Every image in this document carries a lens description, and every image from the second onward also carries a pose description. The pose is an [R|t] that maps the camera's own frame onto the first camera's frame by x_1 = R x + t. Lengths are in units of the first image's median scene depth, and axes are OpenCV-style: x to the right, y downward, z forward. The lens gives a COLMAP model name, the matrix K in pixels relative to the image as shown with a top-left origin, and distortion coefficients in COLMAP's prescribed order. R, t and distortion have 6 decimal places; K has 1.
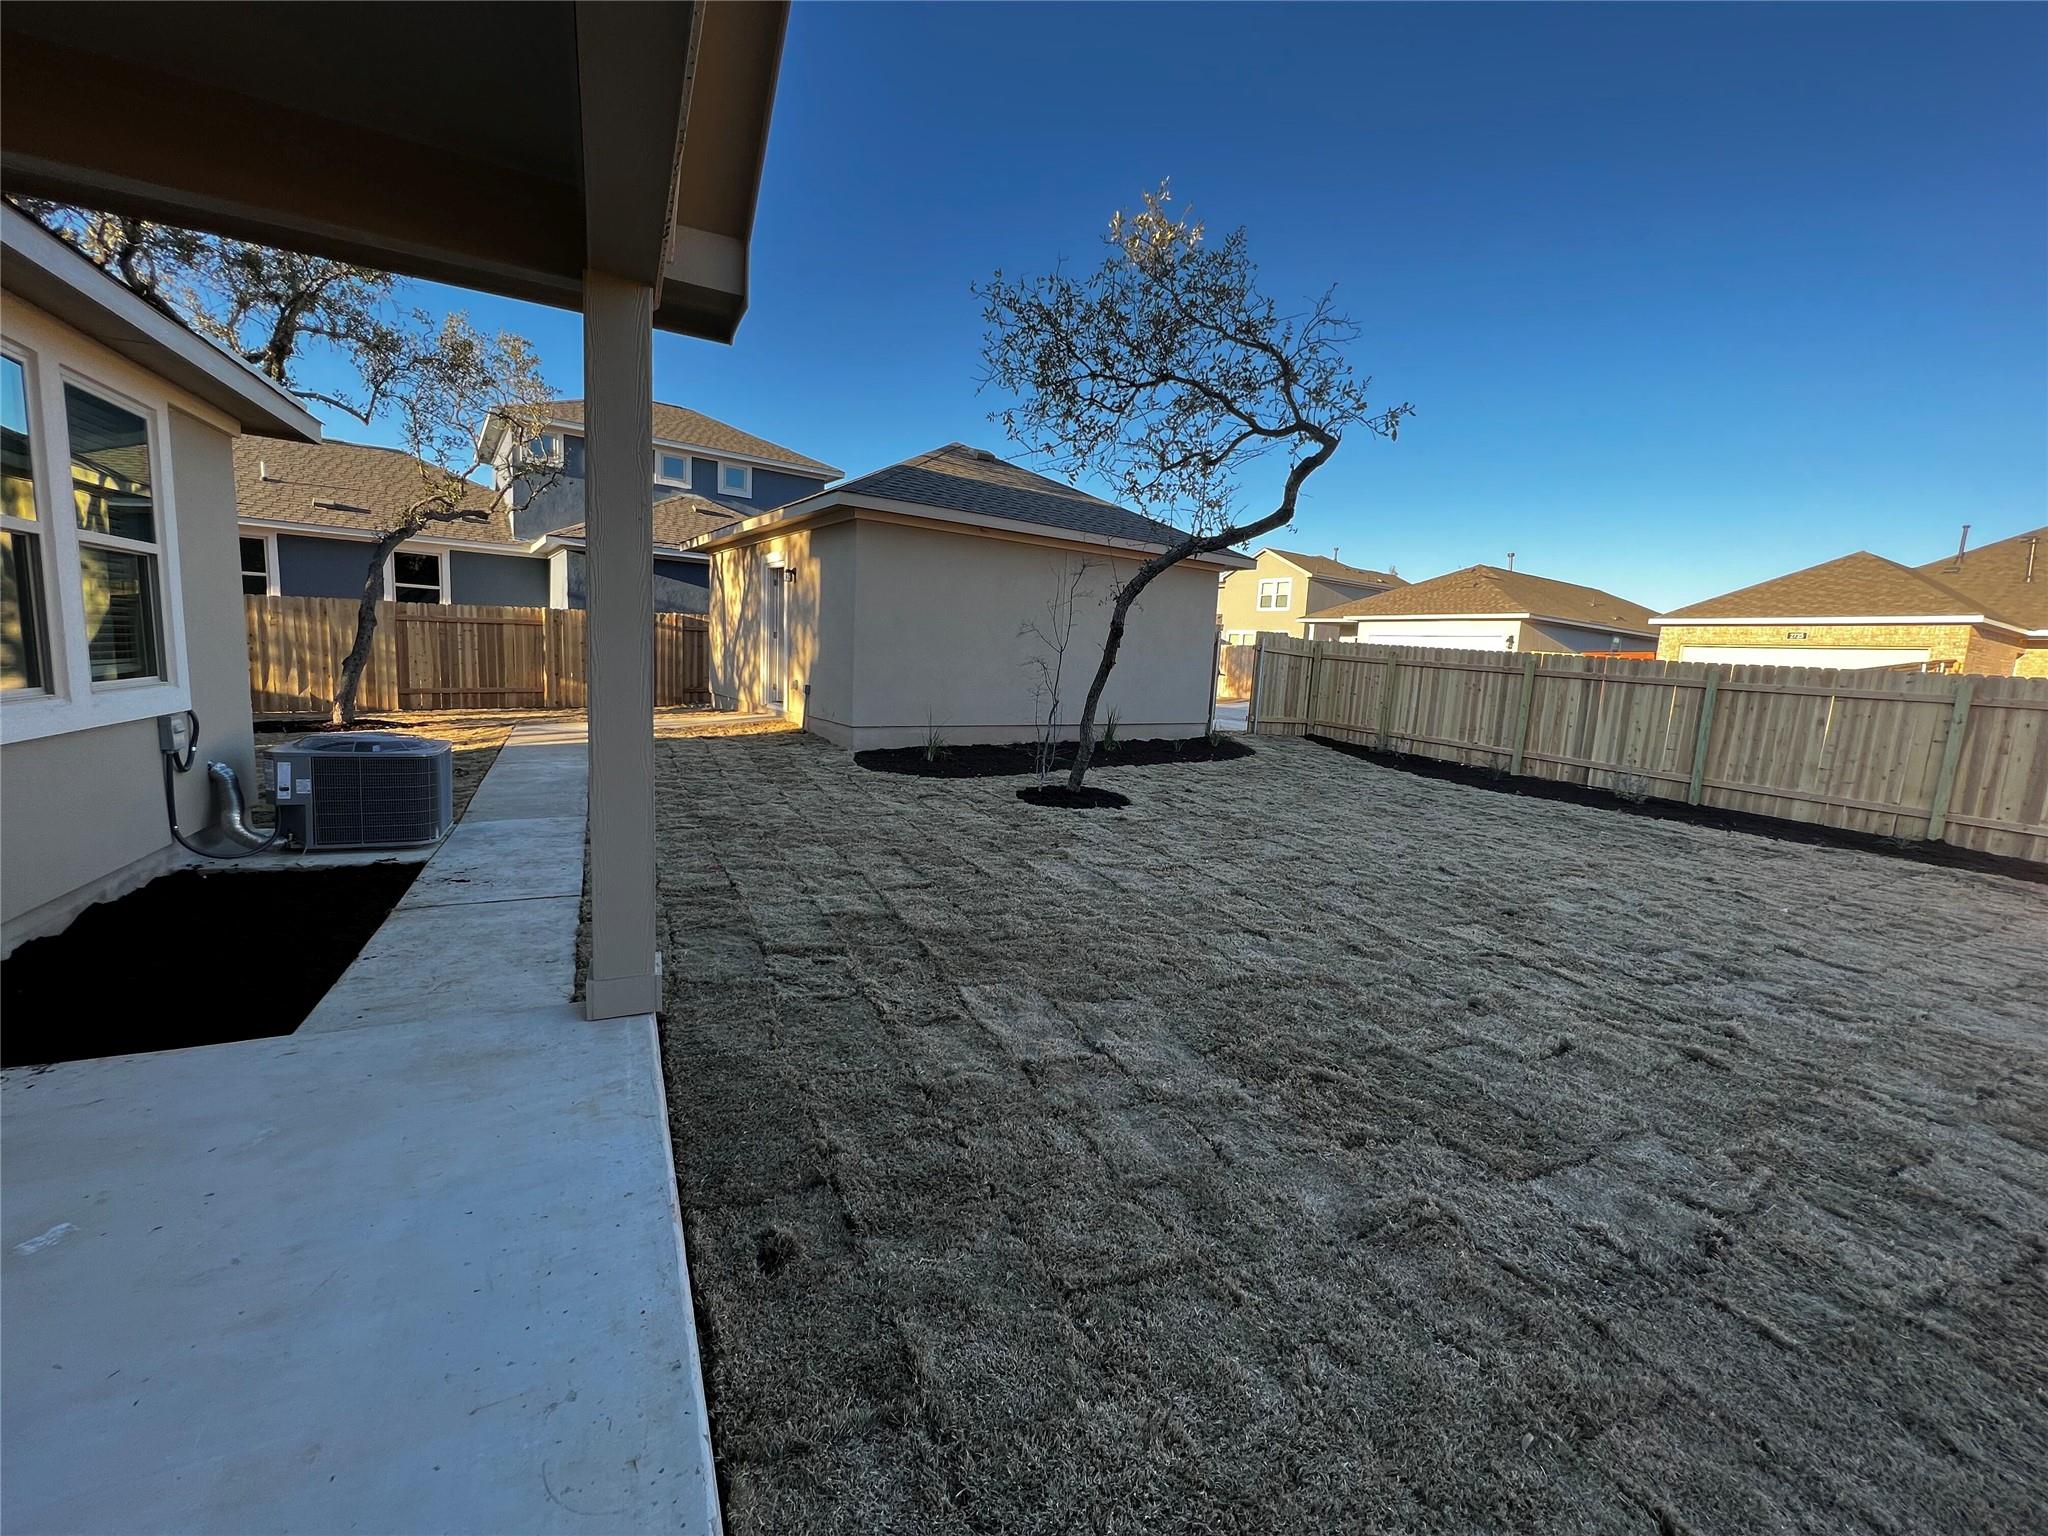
lens RADIAL K [[814.9, 0, 1021.9], [0, 814.9, 761.2], [0, 0, 1]] dist [-0.000381, -0.000508]
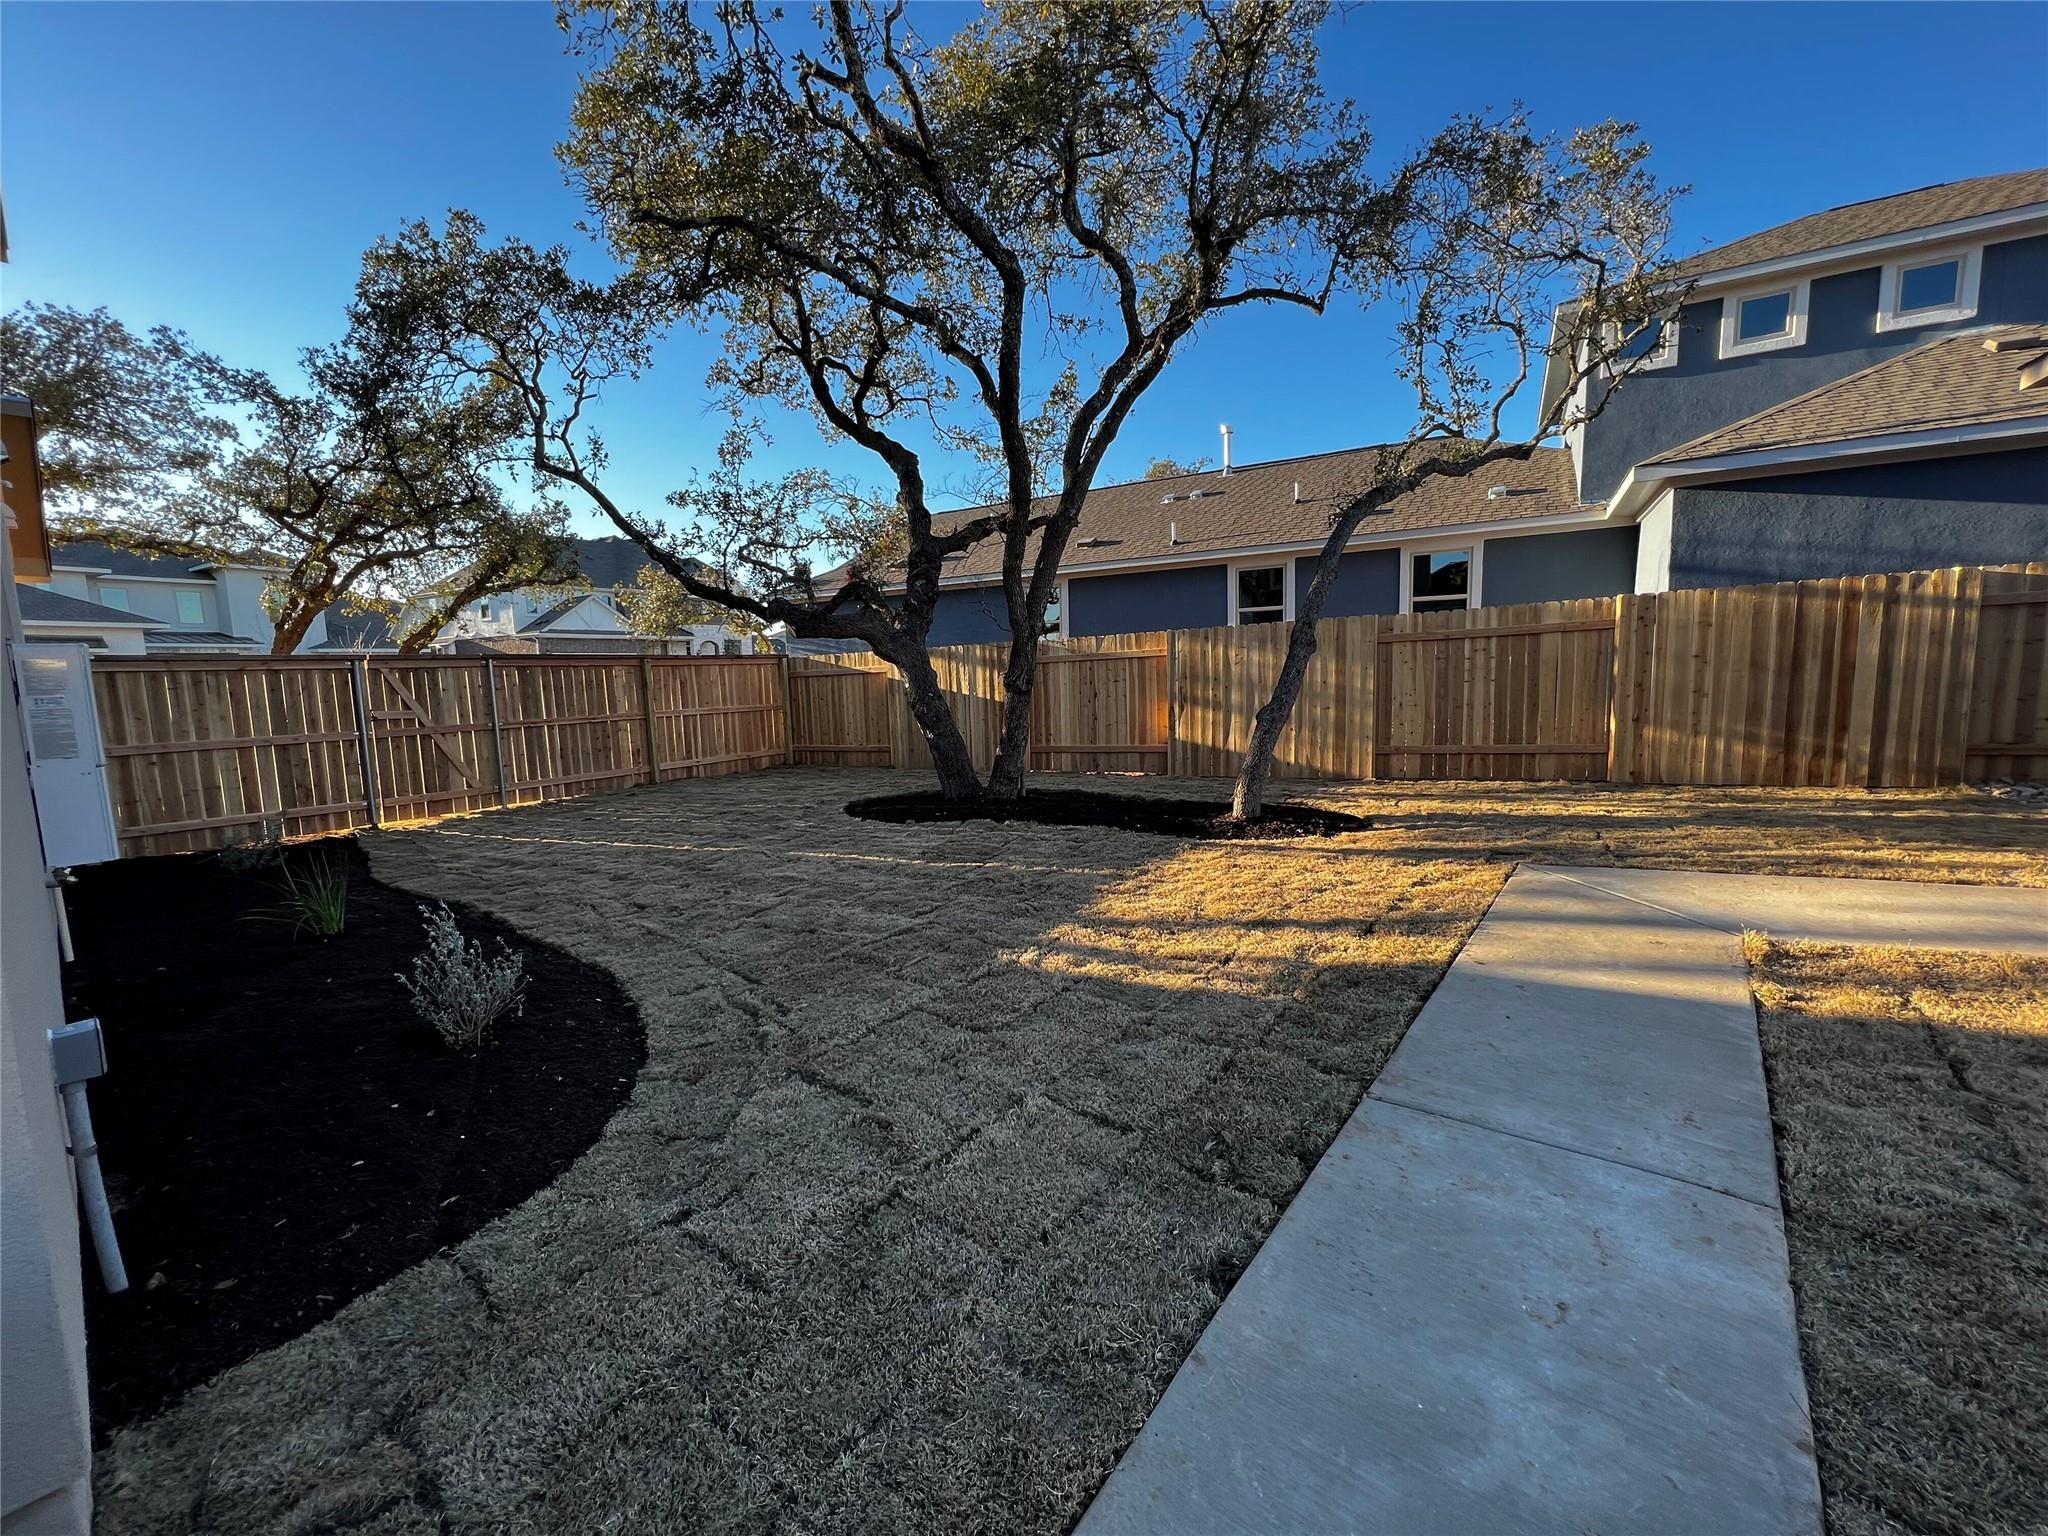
lens RADIAL K [[814.9, 0, 1021.9], [0, 814.9, 761.2], [0, 0, 1]] dist [-0.000381, -0.000508]
pose [[0.396433, 0.038953, -0.917237, -0.269187], [-0.067905, 0.997607, 0.013017, -0.065331], [0.915549, 0.057125, 0.398129, 0.470417]]
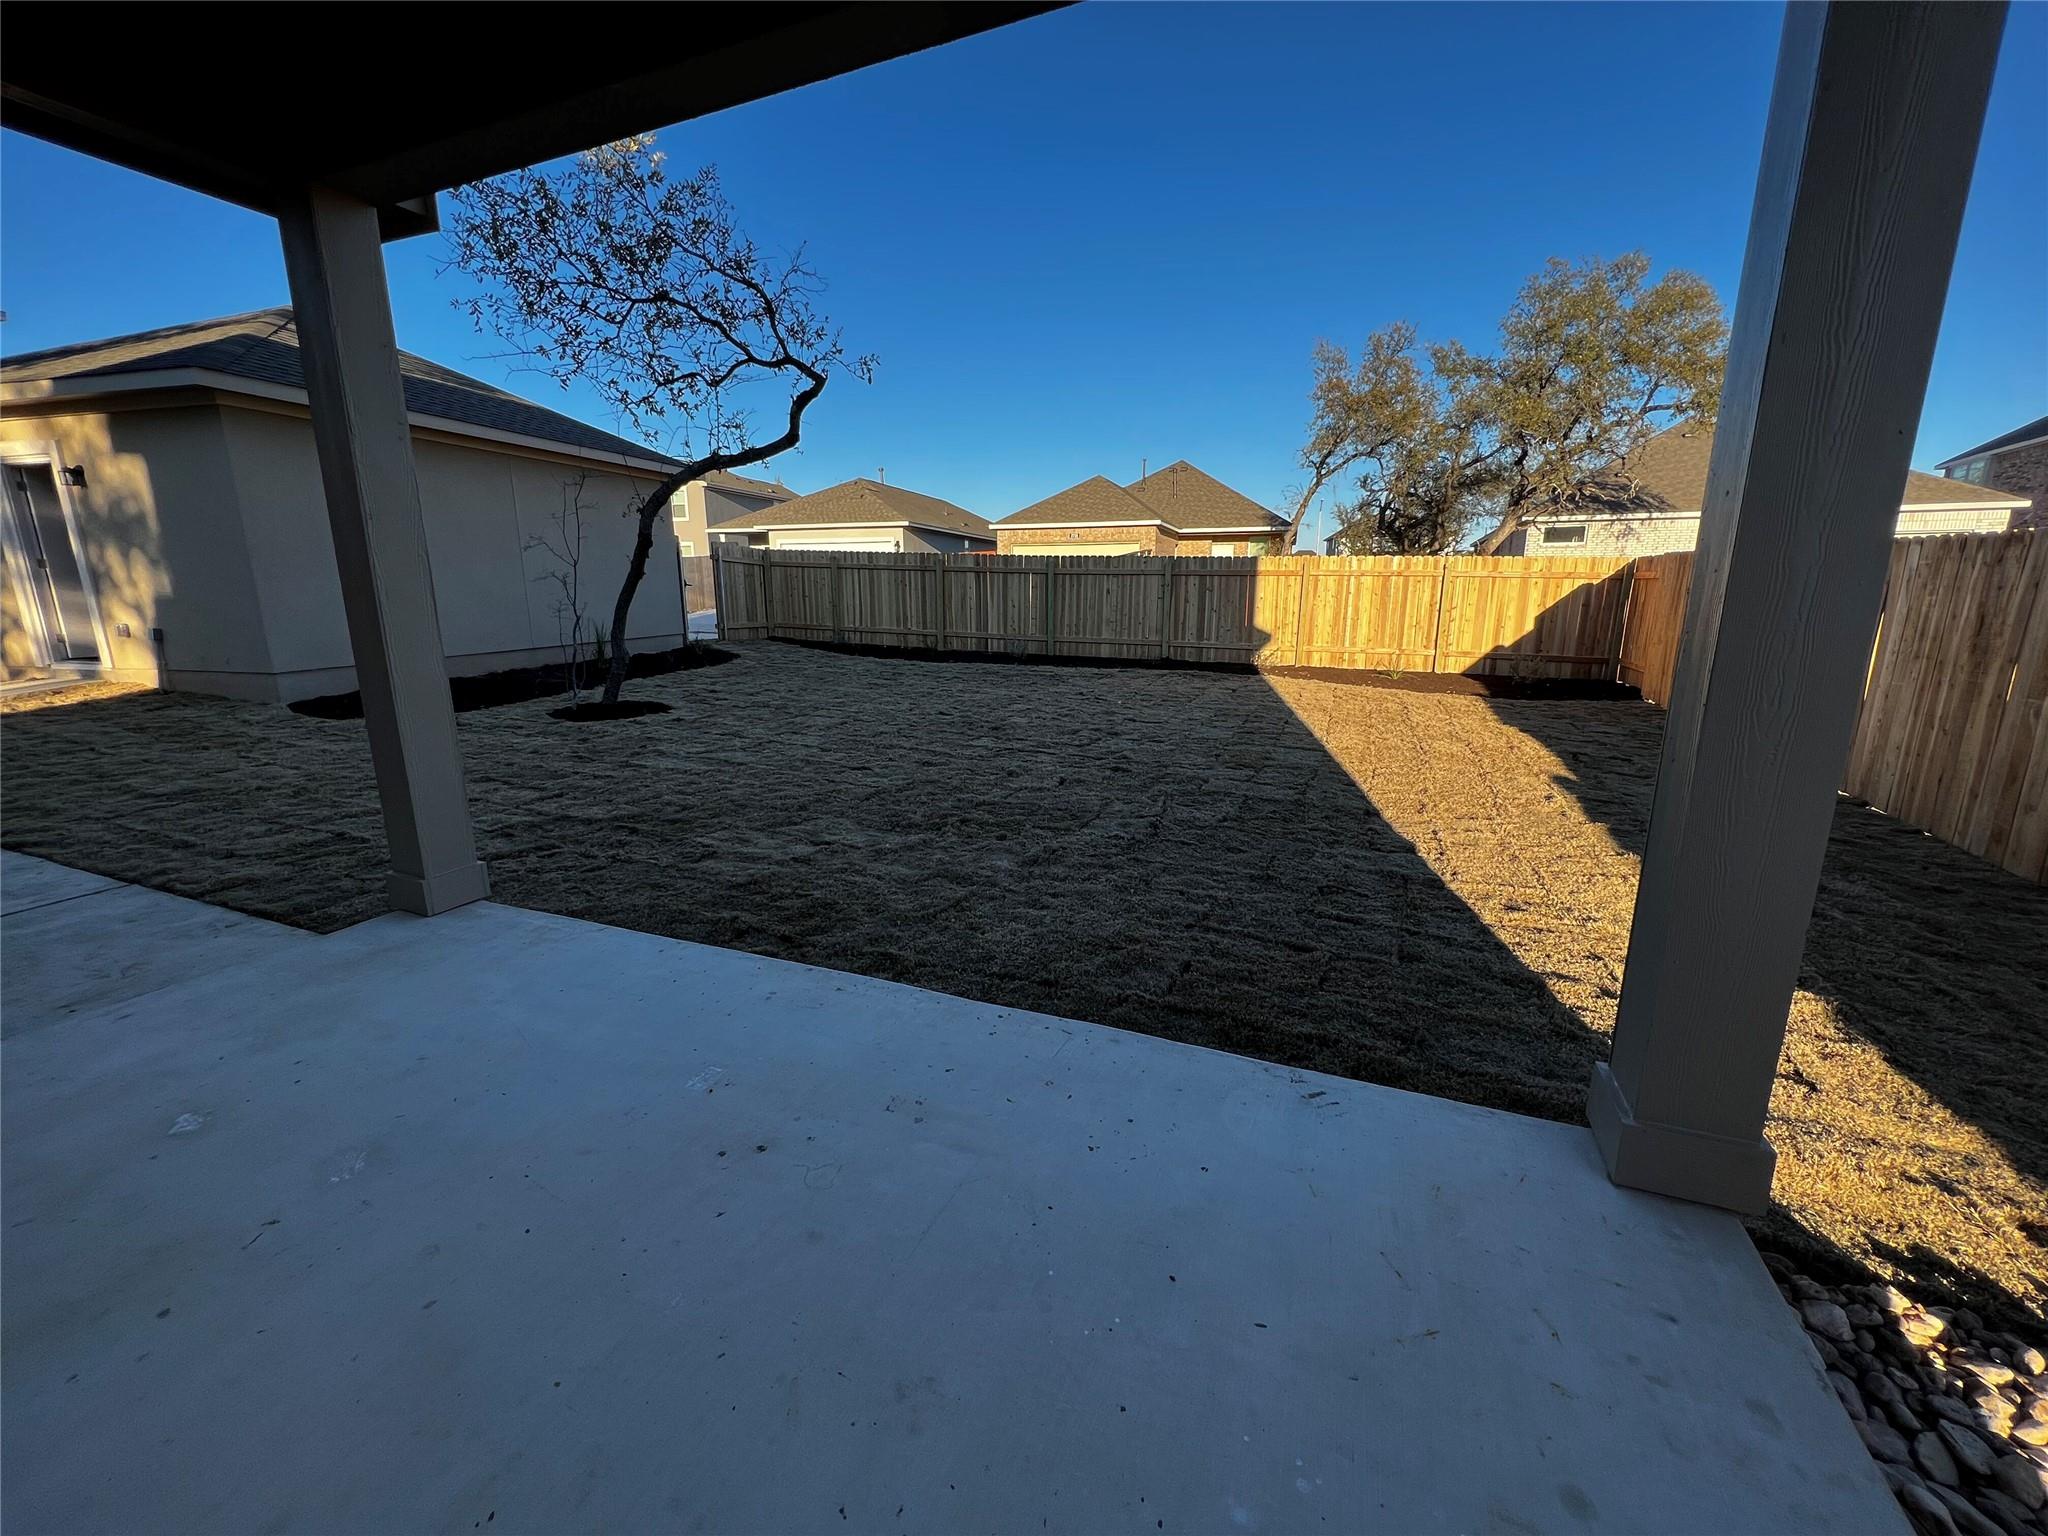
lens RADIAL K [[814.9, 0, 1021.9], [0, 814.9, 761.2], [0, 0, 1]] dist [-0.000381, -0.000508]
pose [[0.758091, -0.193119, 0.622898, -0.175556], [0.127055, 0.980582, 0.149383, 0.017052], [-0.639652, -0.034104, 0.767908, -0.099541]]
